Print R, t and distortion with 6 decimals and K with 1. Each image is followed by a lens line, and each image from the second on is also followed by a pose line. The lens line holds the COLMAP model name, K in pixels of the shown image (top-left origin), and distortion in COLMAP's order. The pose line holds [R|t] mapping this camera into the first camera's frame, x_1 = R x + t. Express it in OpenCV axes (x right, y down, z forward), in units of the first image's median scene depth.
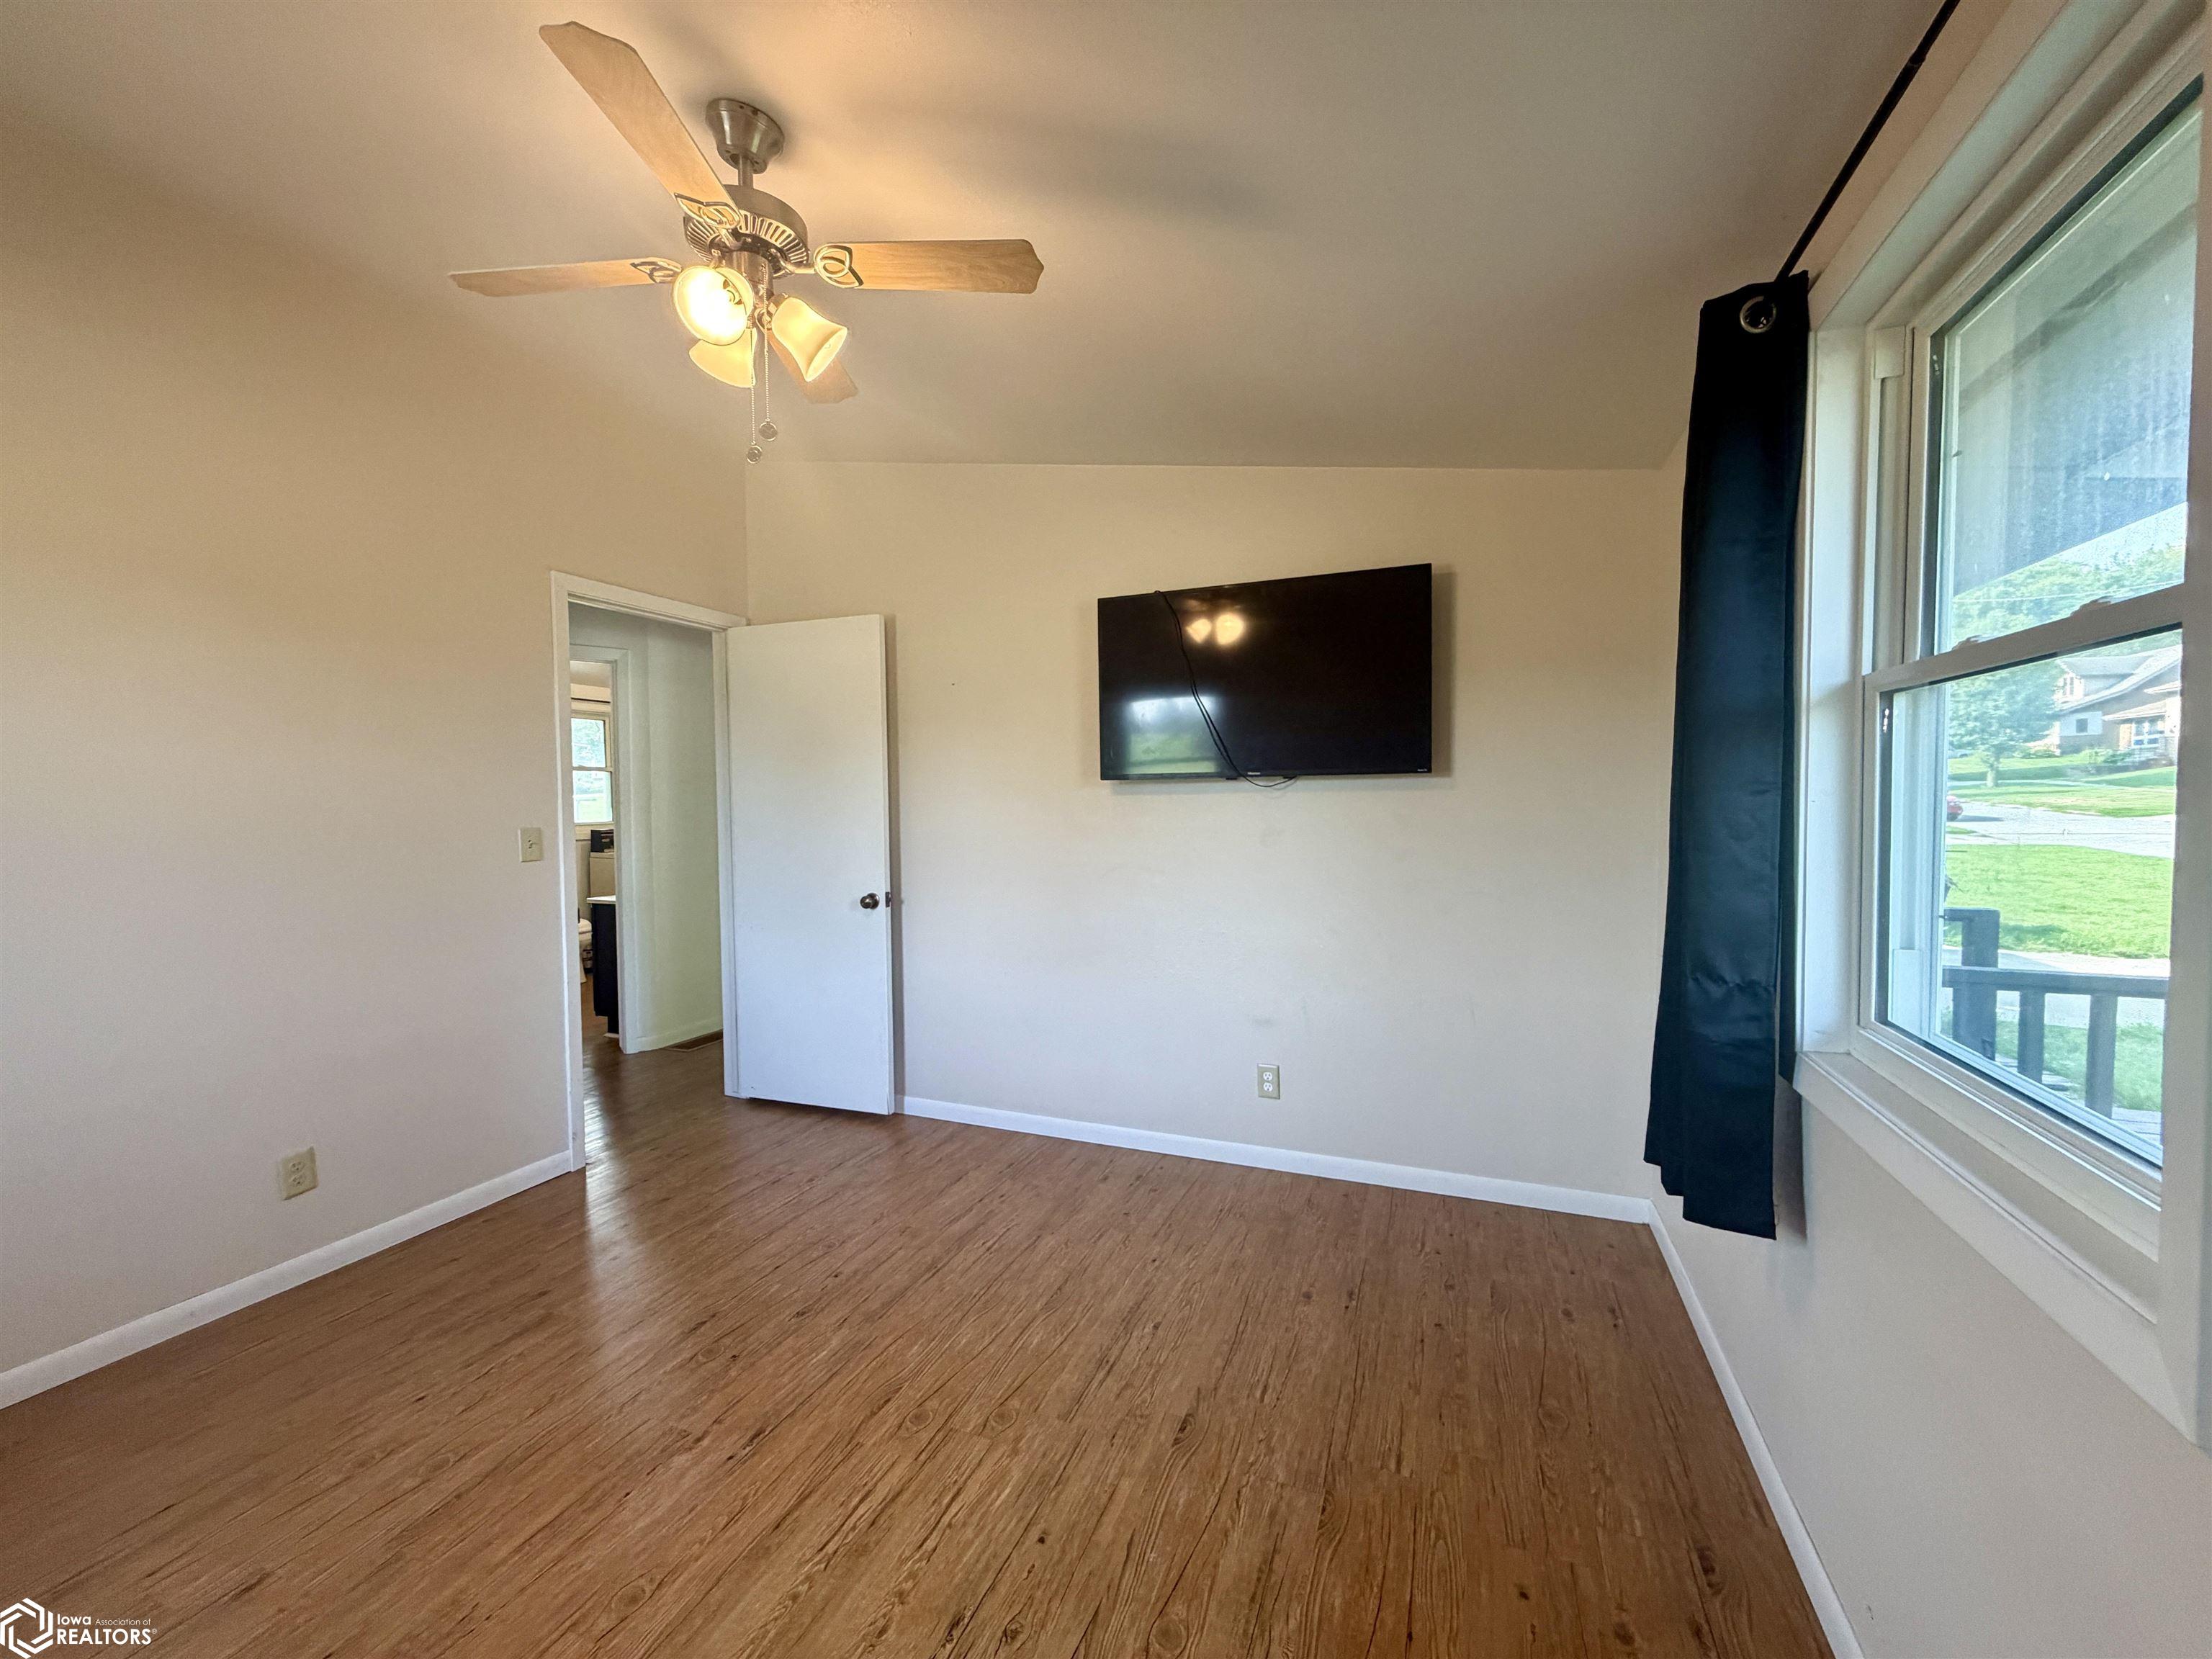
lens RADIAL K [[885.5, 0, 1103.3], [0, 885.5, 832.4], [0, 0, 1]] dist [0.001005, 0.000095]
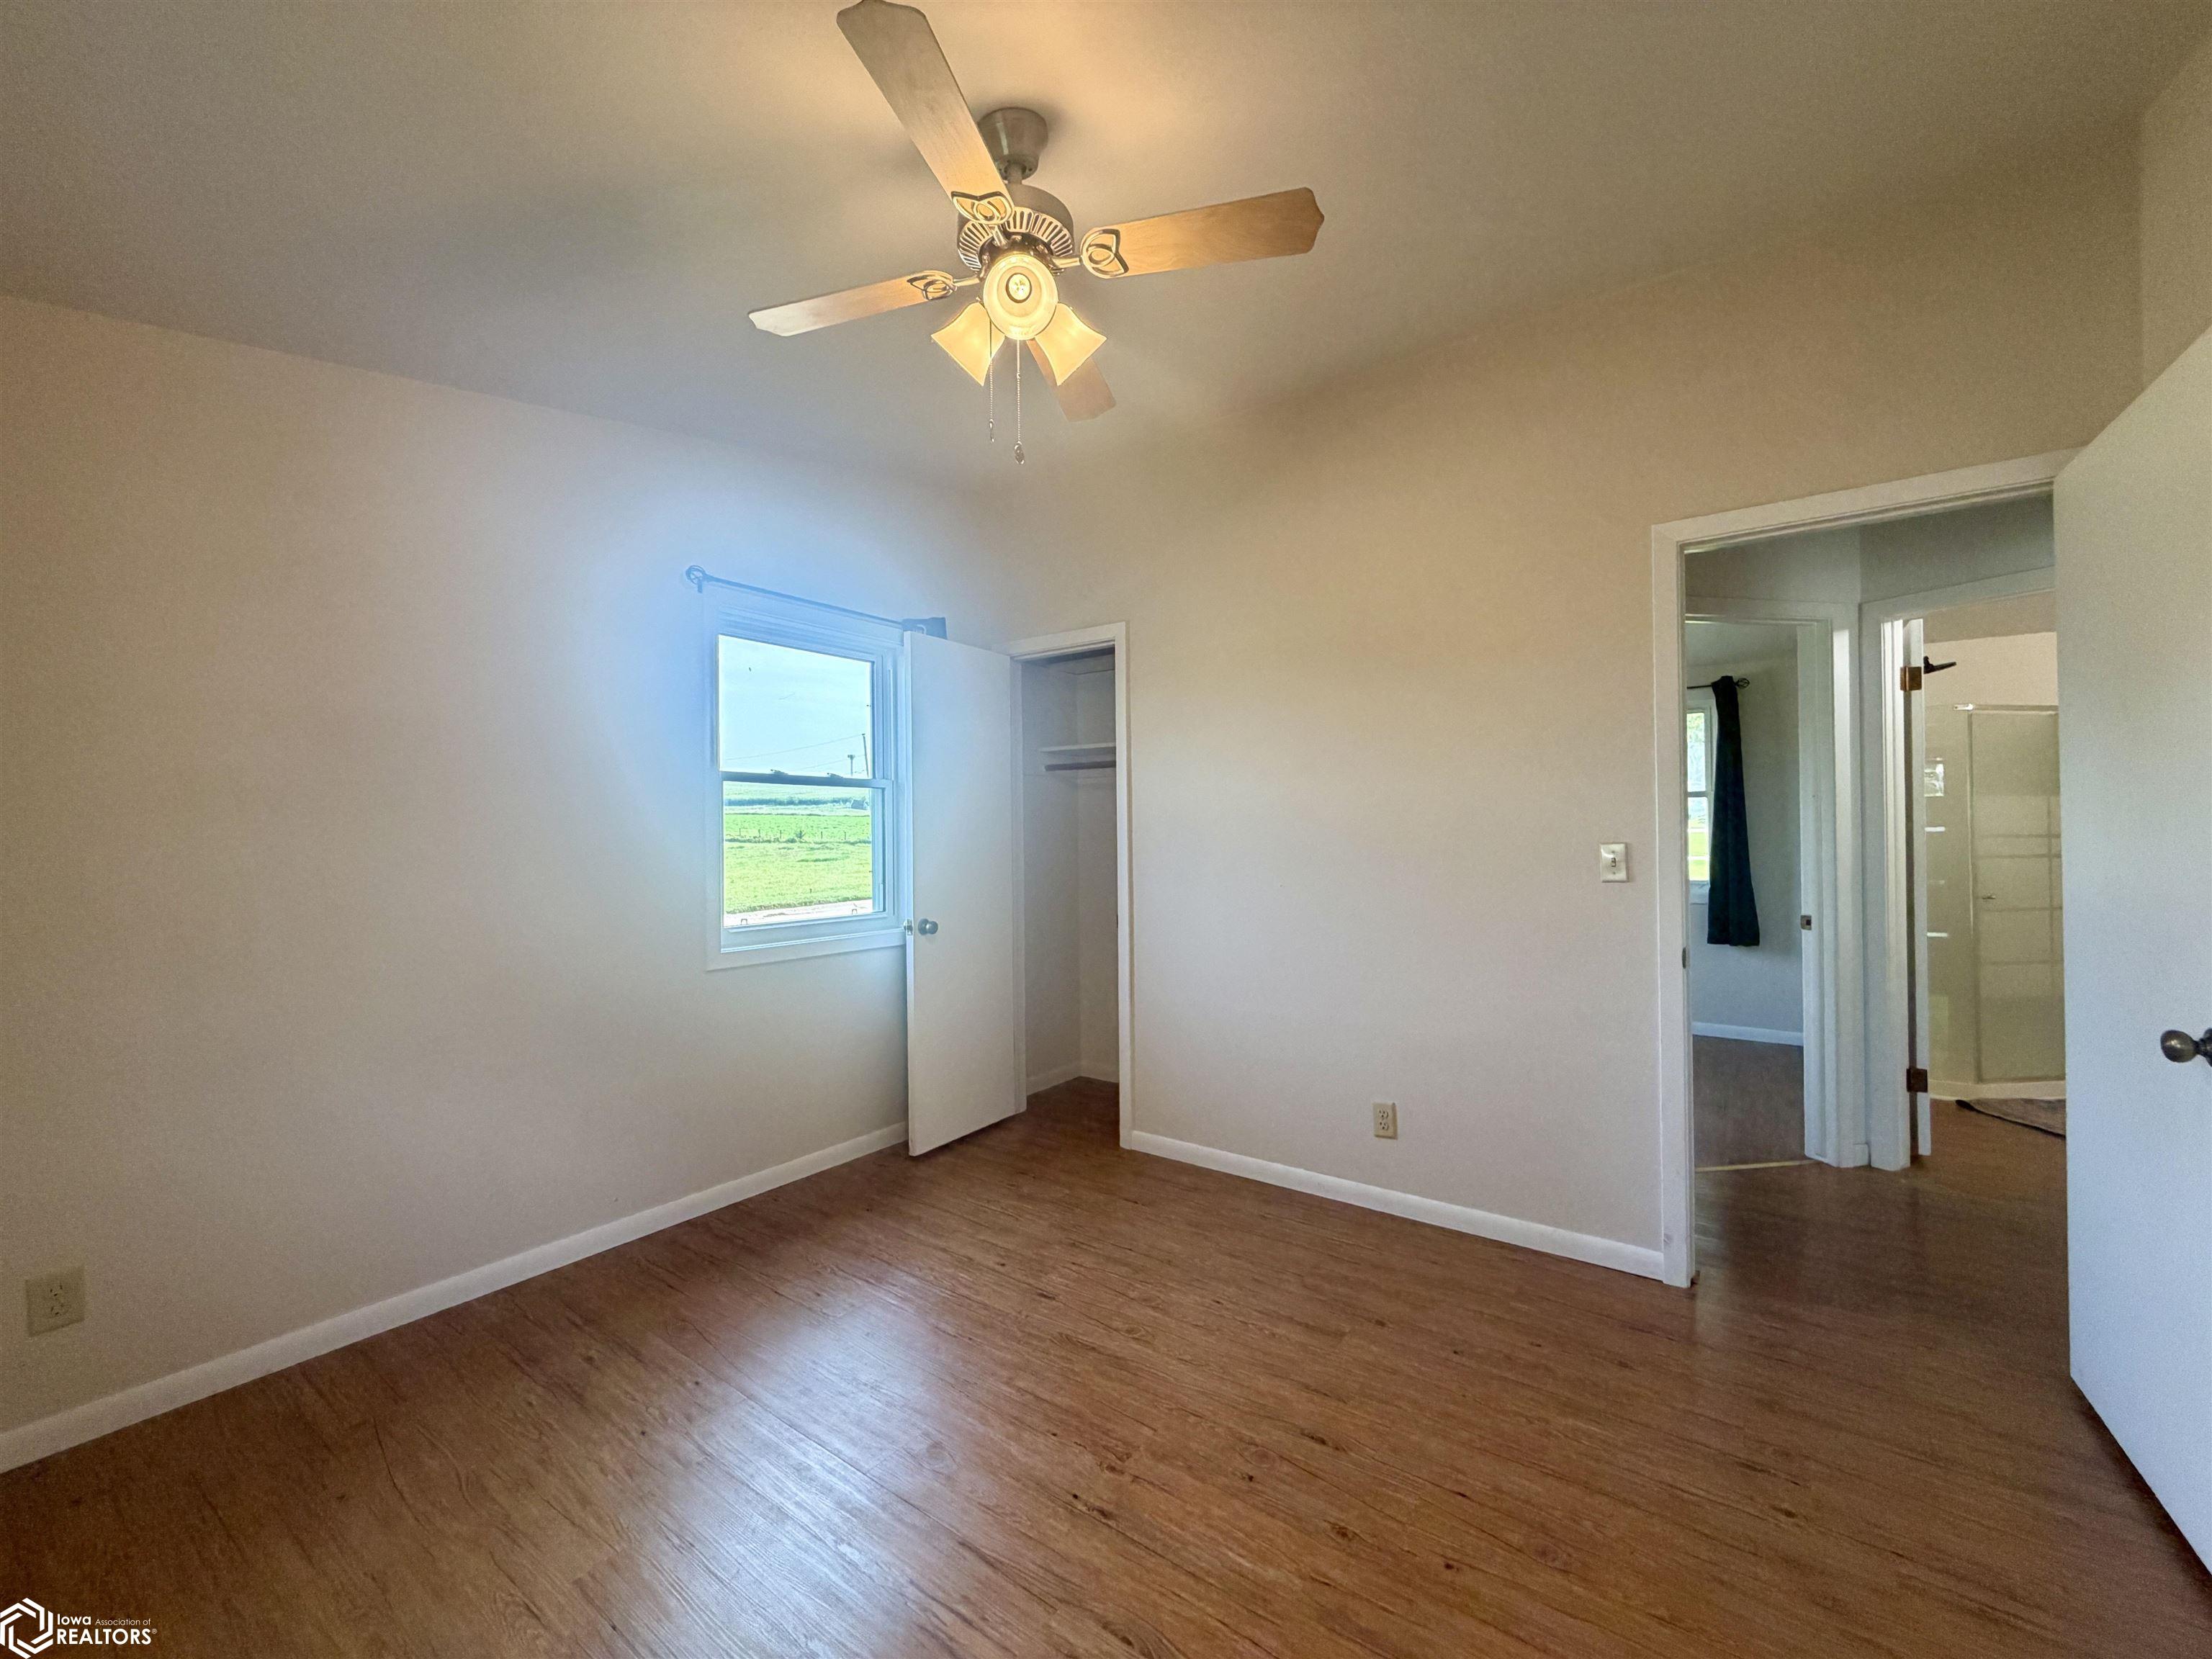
lens RADIAL K [[885.5, 0, 1103.3], [0, 885.5, 832.4], [0, 0, 1]] dist [0.001005, 0.000095]
pose [[-0.239191, 0.005764, -0.970955, 0.388346], [-0.029996, 0.999461, 0.013323, -0.014537], [0.970509, 0.032312, -0.238889, 0.978128]]
